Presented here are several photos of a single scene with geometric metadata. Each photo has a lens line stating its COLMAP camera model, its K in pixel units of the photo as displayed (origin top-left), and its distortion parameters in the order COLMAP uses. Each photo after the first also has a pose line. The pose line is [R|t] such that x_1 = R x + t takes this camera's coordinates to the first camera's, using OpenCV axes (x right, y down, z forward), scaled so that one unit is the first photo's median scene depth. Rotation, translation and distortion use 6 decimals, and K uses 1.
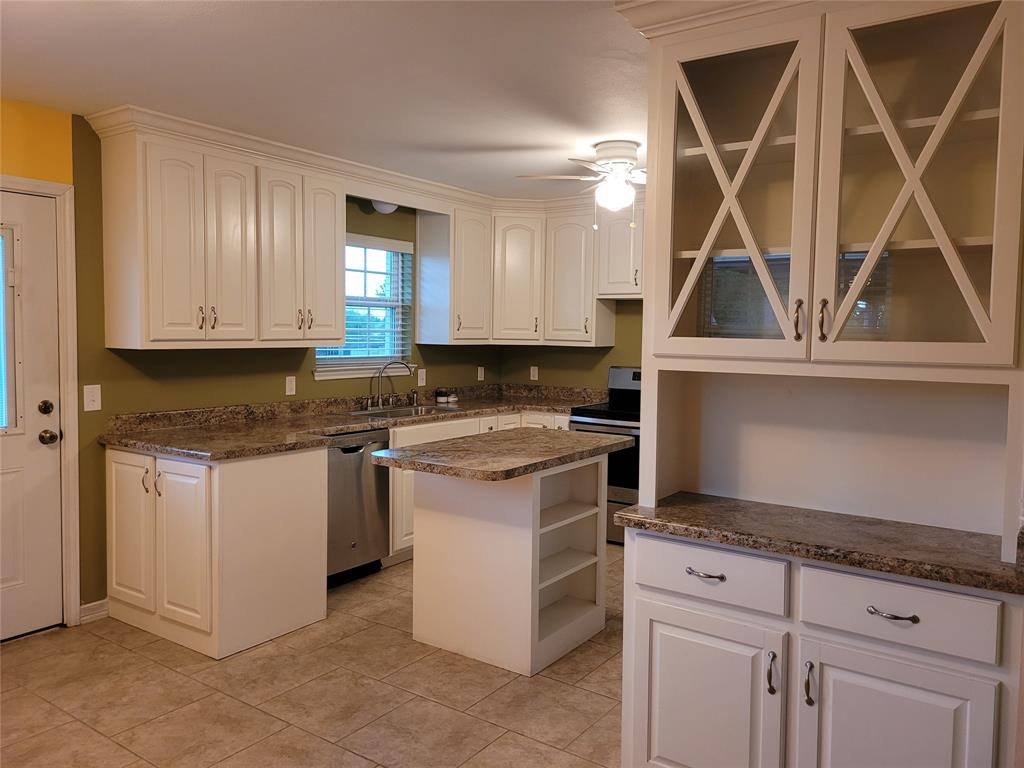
lens RADIAL K [[776.2, 0, 508.5], [0, 776.2, 369.5], [0, 0, 1]] dist [0.053590, -0.045276]
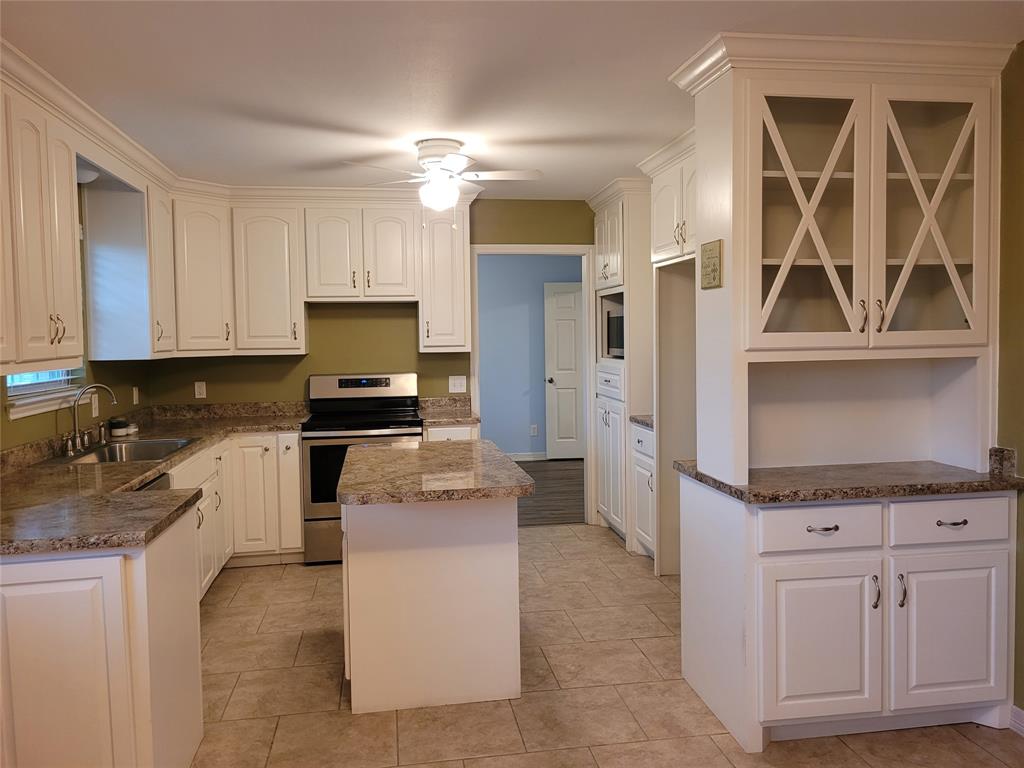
lens RADIAL K [[776.2, 0, 508.5], [0, 776.2, 371.9], [0, 0, 1]] dist [0.053590, -0.045276]
pose [[0.712692, -0.058992, 0.698992, -0.557143], [0.062051, 0.997853, 0.020948, -0.020413], [-0.698727, 0.028444, 0.714822, 0.284478]]
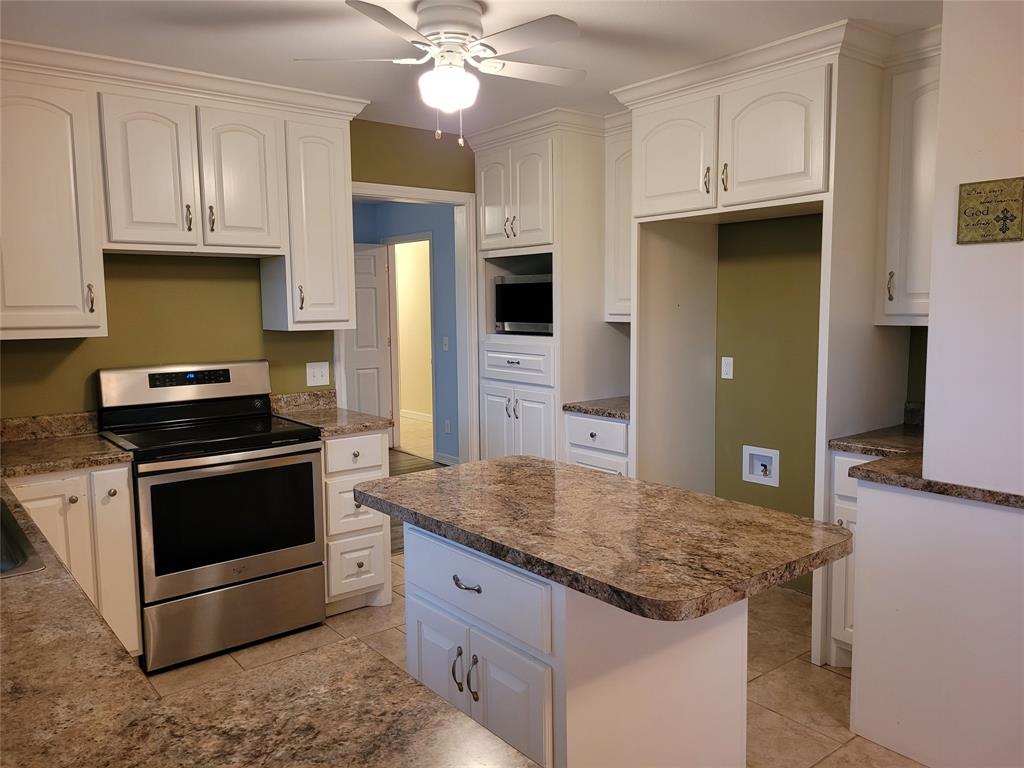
lens RADIAL K [[776.2, 0, 513.4], [0, 776.2, 383.5], [0, 0, 1]] dist [0.053590, -0.045276]
pose [[0.272984, -0.120024, 0.954502, -0.546538], [0.066492, 0.992168, 0.105744, -0.056222], [-0.959718, 0.034600, 0.278826, 0.880650]]
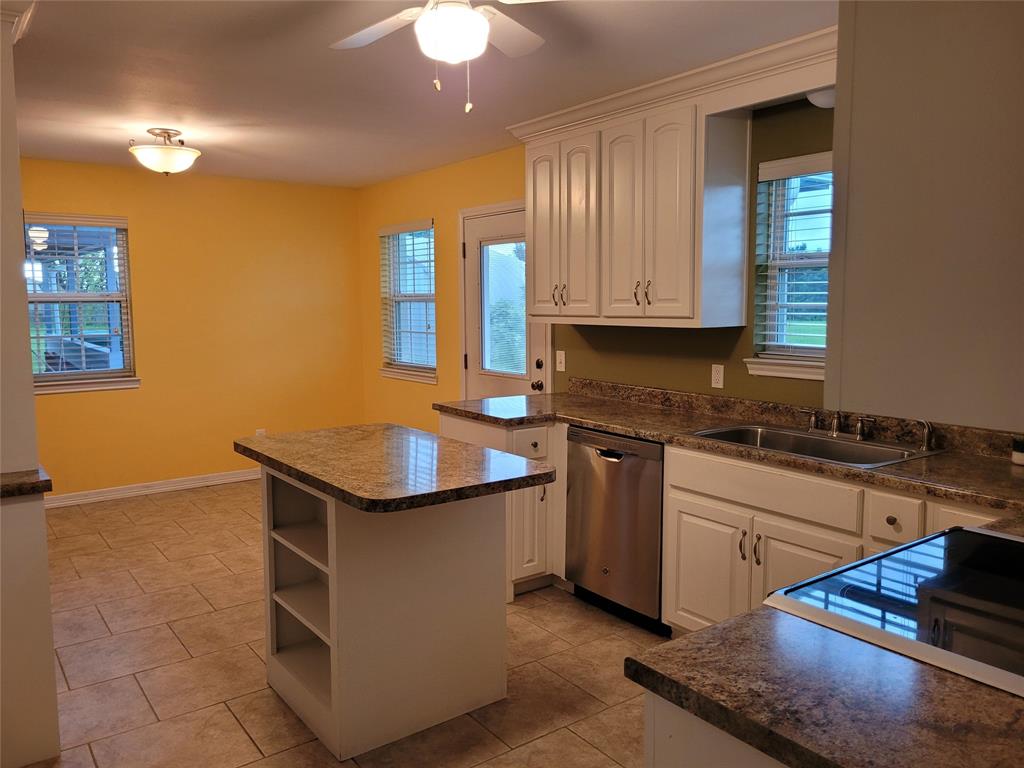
lens RADIAL K [[776.2, 0, 511.6], [0, 776.2, 376.4], [0, 0, 1]] dist [0.053590, -0.045276]
pose [[-0.312117, 0.081632, -0.946530, 0.701181], [-0.048335, 0.993647, 0.101633, -0.064864], [0.948813, 0.077472, -0.306189, 1.365275]]
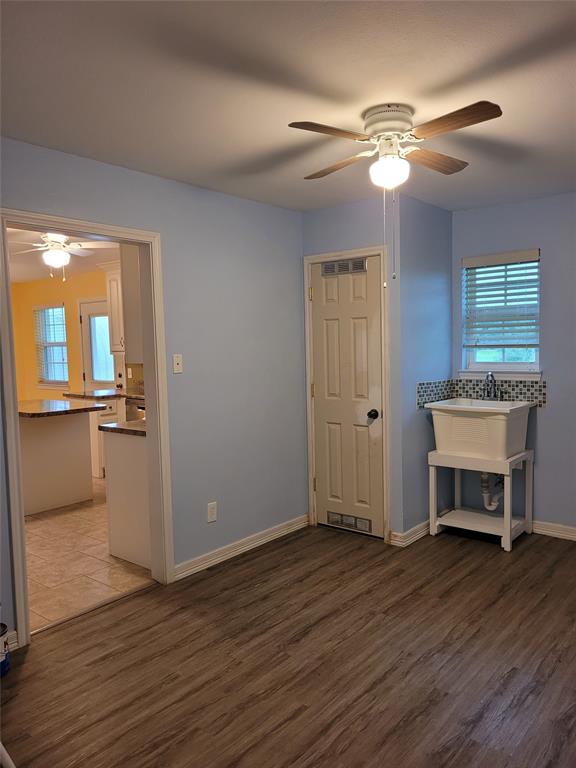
lens RADIAL K [[582.1, 0, 293.7], [0, 582.1, 386.4], [0, 0, 1]] dist [0.053590, -0.045276]
pose [[-0.070415, 0.064574, -0.995425, 1.436175], [-0.029830, 0.997320, 0.066807, -0.069683], [0.997072, 0.034398, -0.068301, 1.754312]]
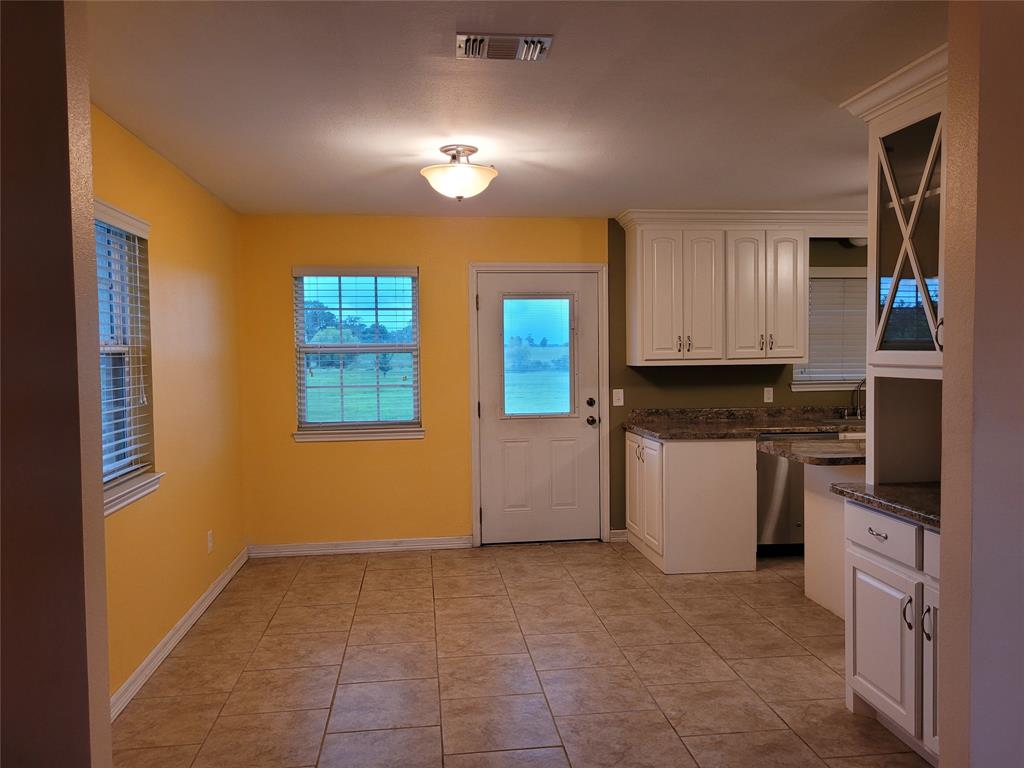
lens RADIAL K [[776.2, 0, 516.7], [0, 776.2, 381.9], [0, 0, 1]] dist [0.053590, -0.045276]
pose [[0.676857, 0.008266, -0.736068, 0.485129], [-0.017815, 0.999828, -0.005154, 0.017249], [0.735899, 0.016601, 0.676888, -0.196609]]
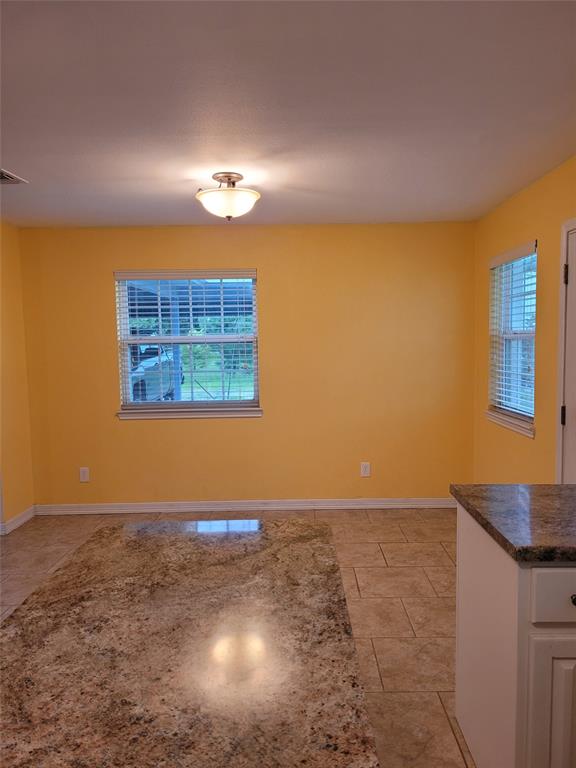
lens RADIAL K [[582.1, 0, 301.5], [0, 582.1, 391.1], [0, 0, 1]] dist [0.053590, -0.045276]
pose [[-0.810422, 0.049846, -0.583722, 0.139526], [-0.026936, 0.992150, 0.122120, -0.072160], [0.585227, 0.114692, -0.802717, 1.299219]]
